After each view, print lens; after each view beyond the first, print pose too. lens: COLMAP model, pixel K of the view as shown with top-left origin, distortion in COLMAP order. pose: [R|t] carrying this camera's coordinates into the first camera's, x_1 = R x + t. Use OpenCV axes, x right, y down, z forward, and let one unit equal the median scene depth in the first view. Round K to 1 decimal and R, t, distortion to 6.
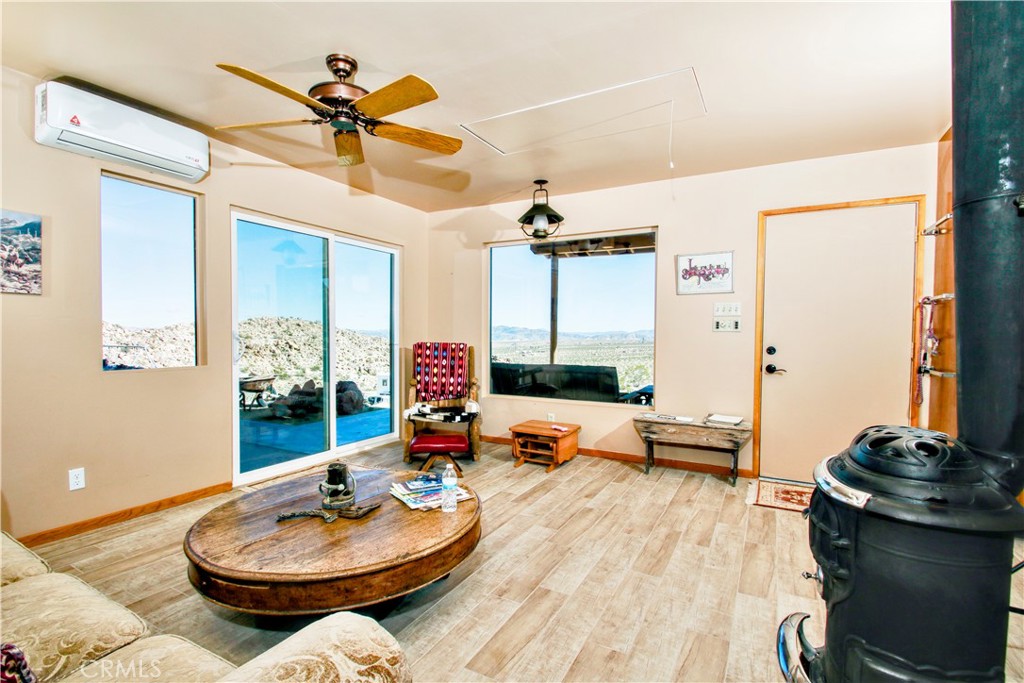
lens RADIAL K [[472.5, 0, 508.4], [0, 472.5, 342.8], [0, 0, 1]] dist [0.001294, -0.013591]
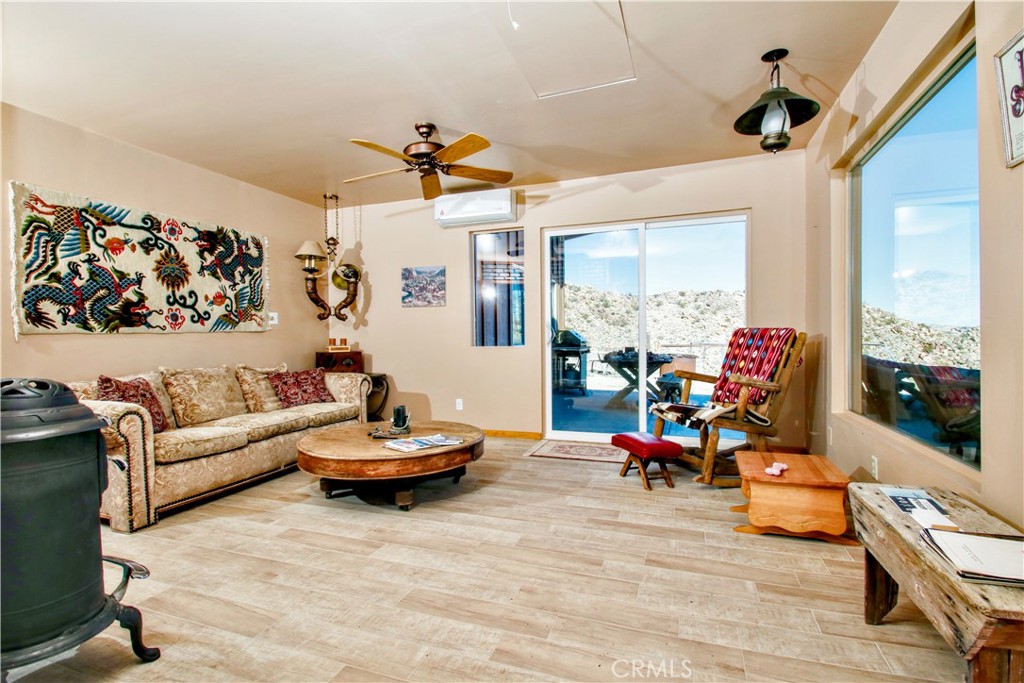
lens RADIAL K [[481.2, 0, 513.3], [0, 481.2, 344.7], [0, 0, 1]] dist [-0.001623, -0.001076]
pose [[0.158826, 0.009565, -0.987260, 0.740026], [-0.005393, 0.999947, 0.008820, 0.029265], [0.987292, 0.003923, 0.158869, 0.684700]]
